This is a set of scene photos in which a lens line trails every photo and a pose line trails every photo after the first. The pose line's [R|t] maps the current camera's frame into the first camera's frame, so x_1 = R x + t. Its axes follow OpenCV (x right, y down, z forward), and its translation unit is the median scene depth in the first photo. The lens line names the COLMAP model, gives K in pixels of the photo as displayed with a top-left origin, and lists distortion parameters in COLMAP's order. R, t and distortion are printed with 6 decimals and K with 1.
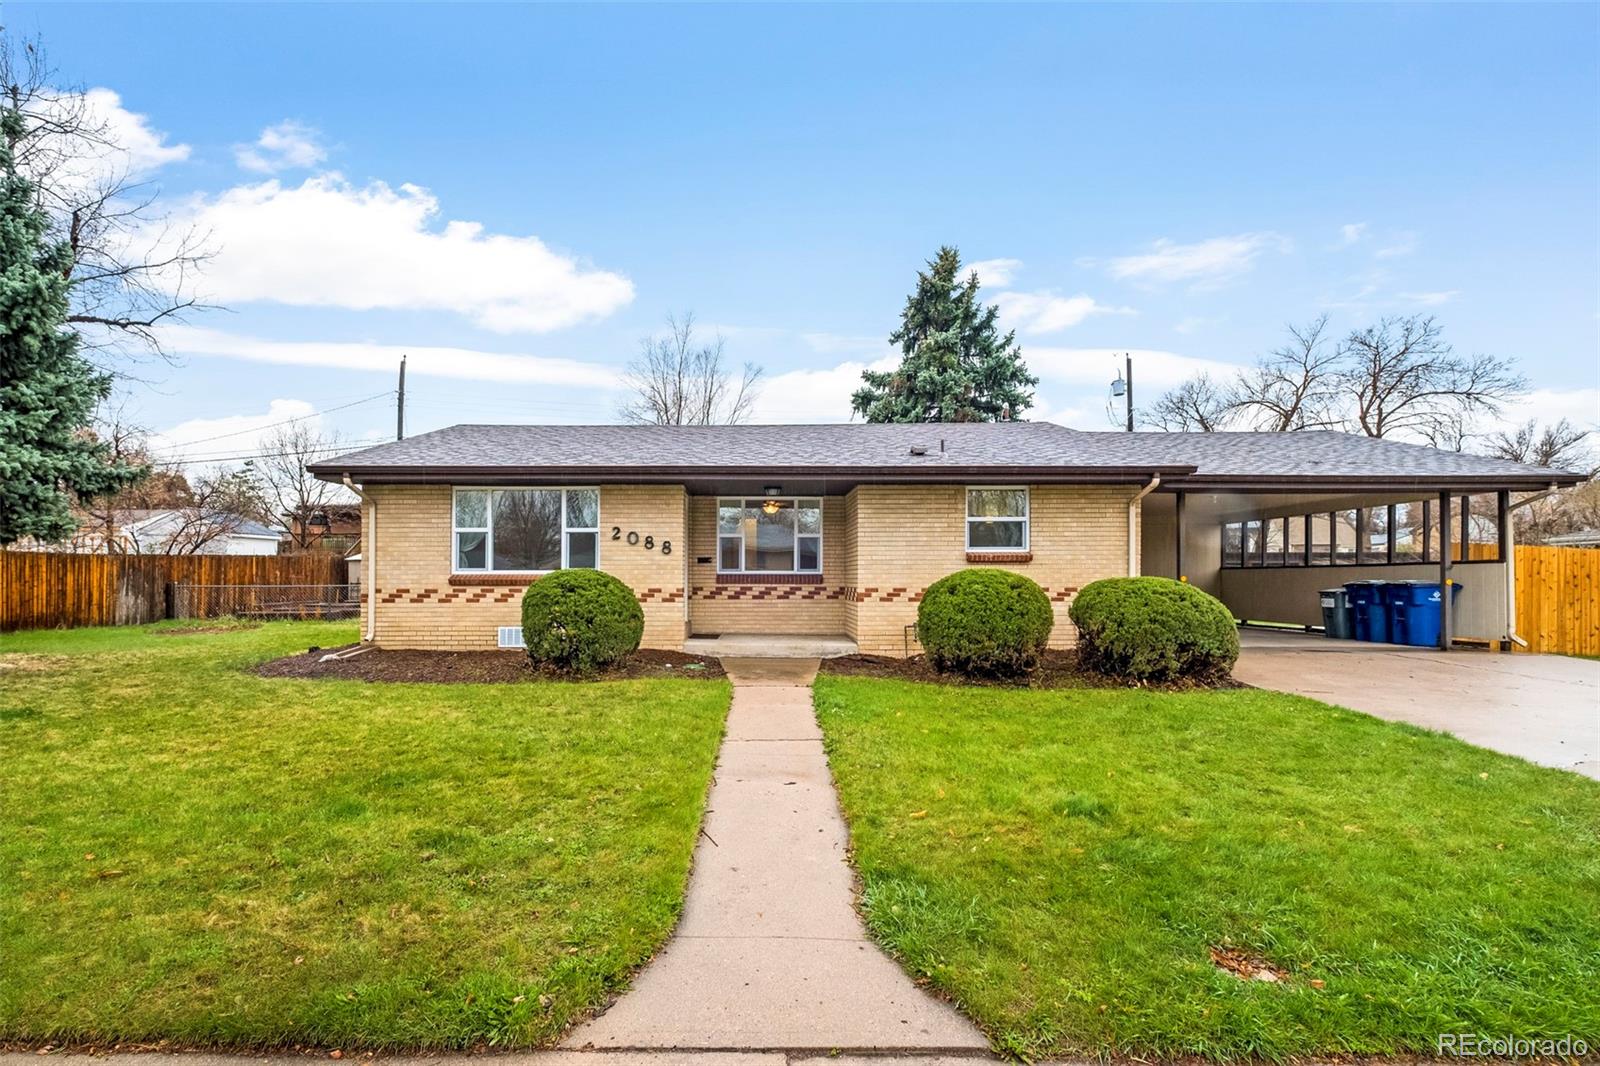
lens RADIAL K [[692.9, 0, 772.1], [0, 692.9, 536.4], [0, 0, 1]] dist [0.001768, -0.000480]
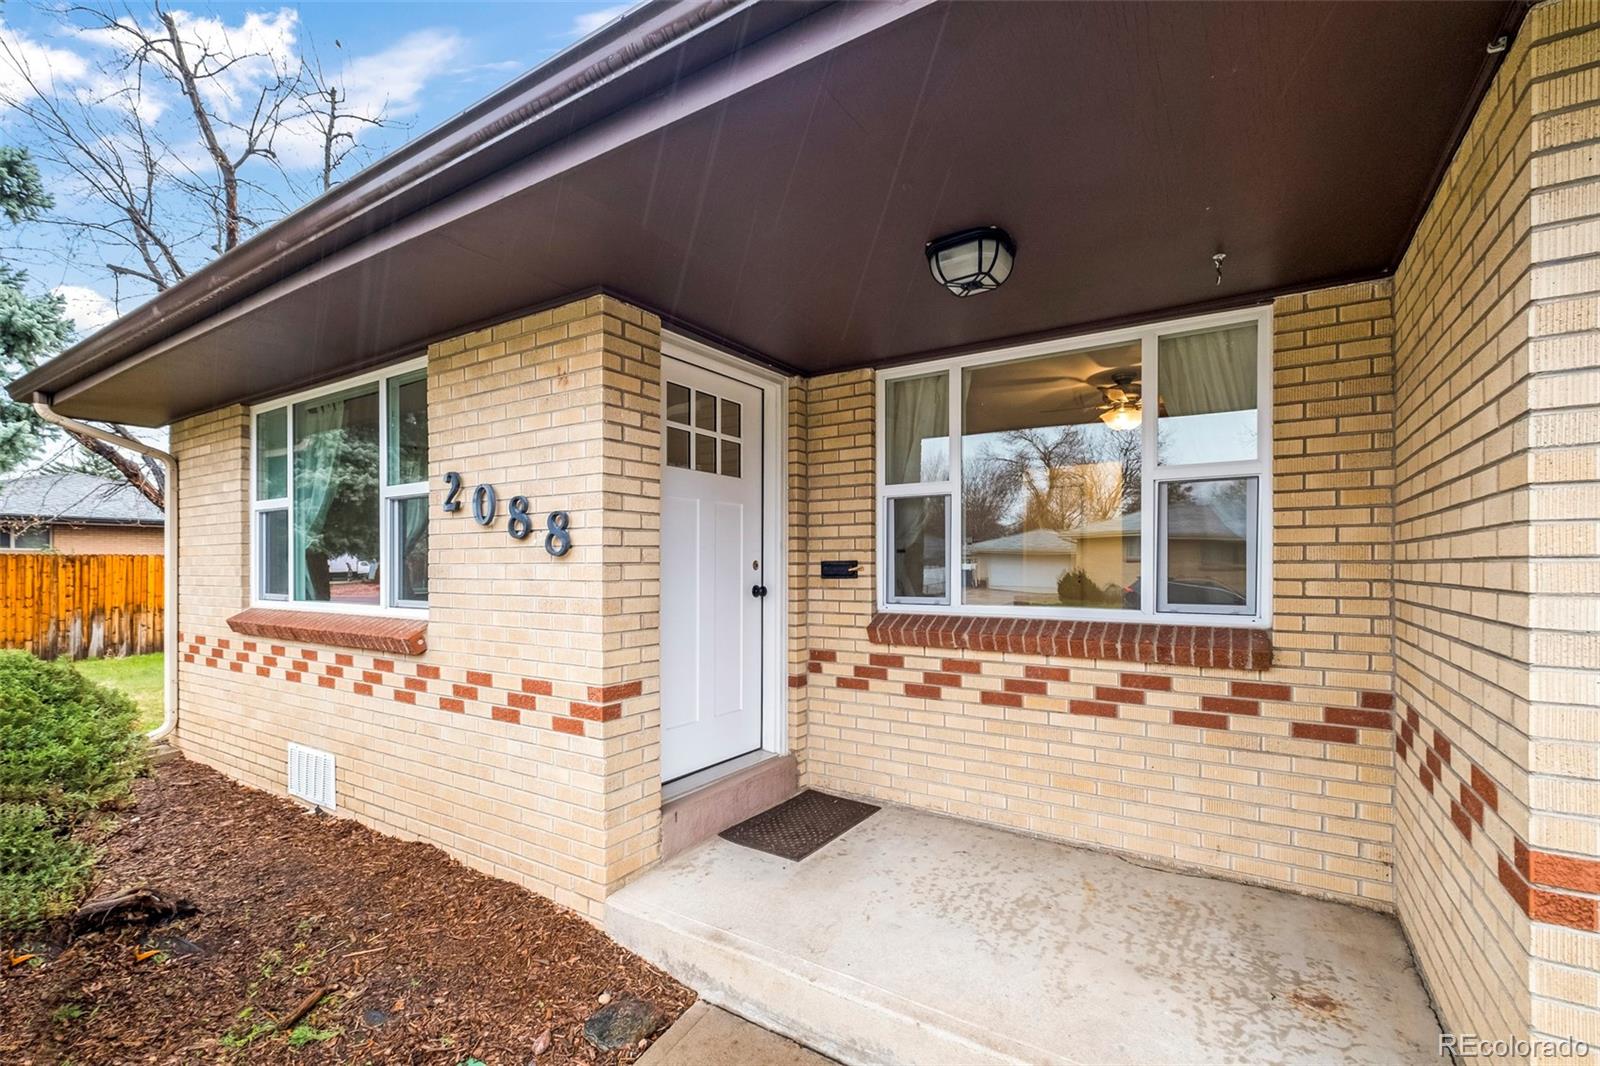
lens RADIAL K [[703.6, 0, 801.7], [0, 703.6, 541.7], [0, 0, 1]] dist [0.000312, -0.000184]
pose [[0.841709, -0.020304, -0.539550, 0.068819], [0.032258, 0.999399, 0.012714, 0.016370], [0.538968, -0.028106, 0.841857, 0.714412]]
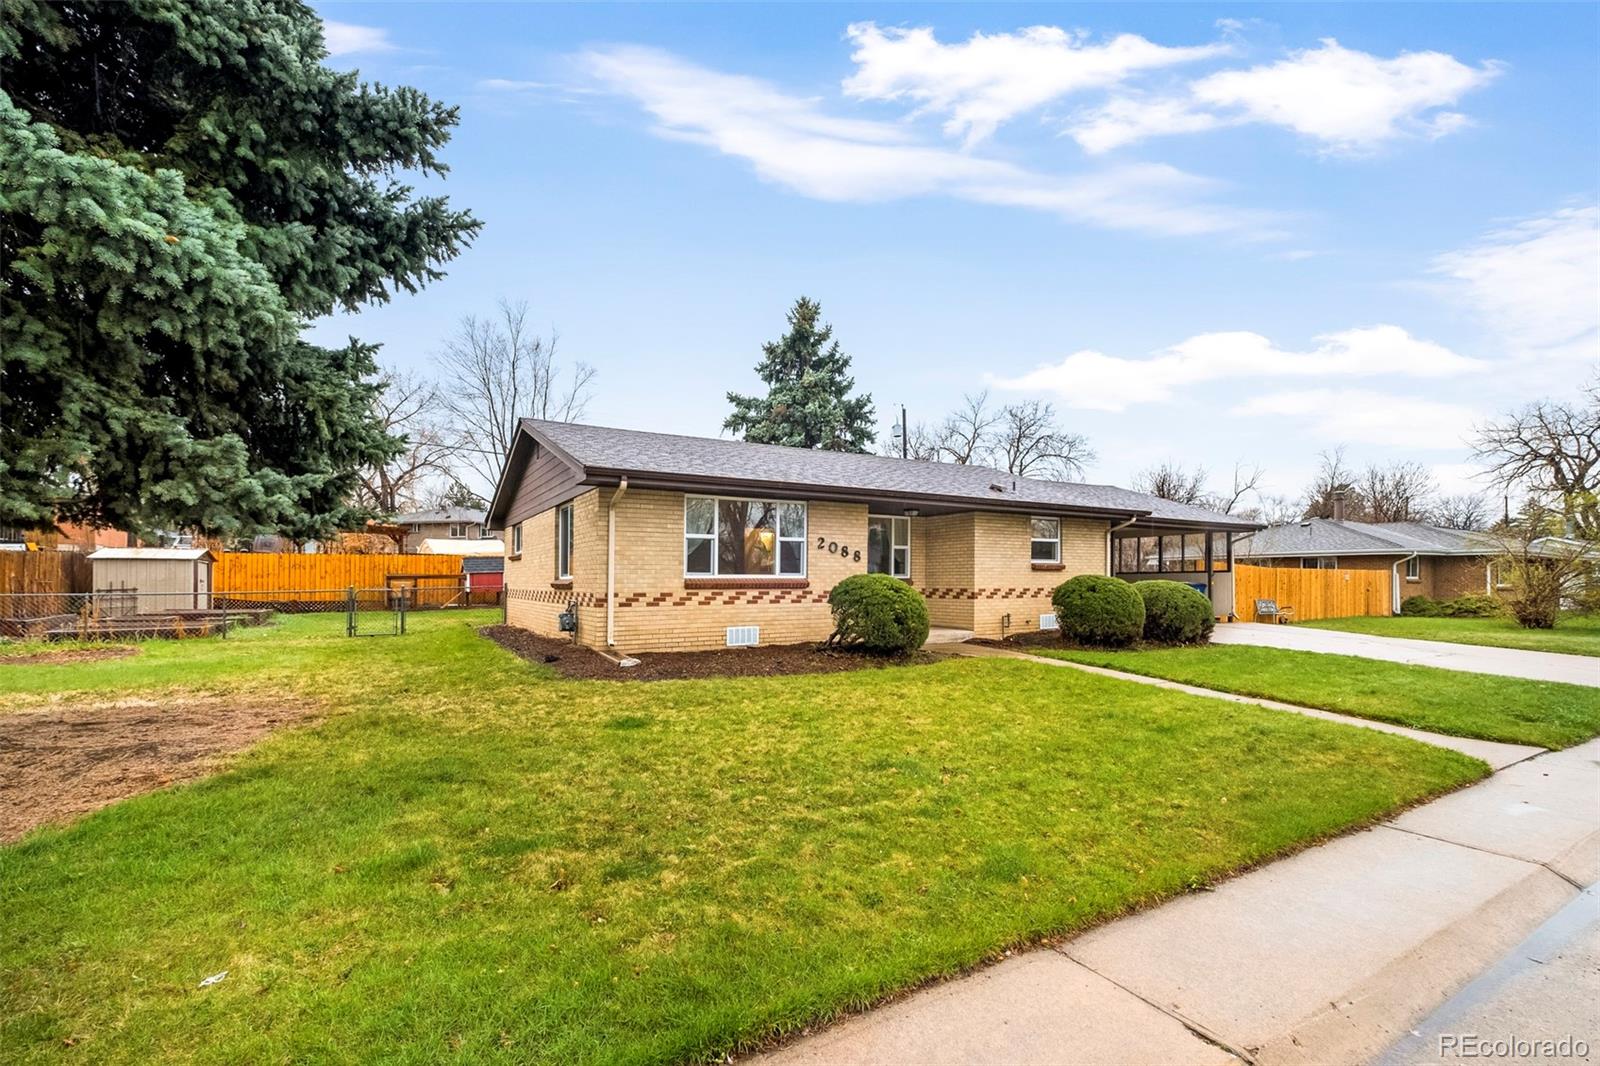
lens RADIAL K [[681.6, 0, 794.9], [0, 681.6, 533.5], [0, 0, 1]] dist [0.008125, -0.000022]
pose [[0.868250, 0.032992, 0.495029, -0.725763], [-0.028151, 0.999455, -0.017234, 0.000467], [-0.495328, 0.001028, 0.868705, 0.025176]]
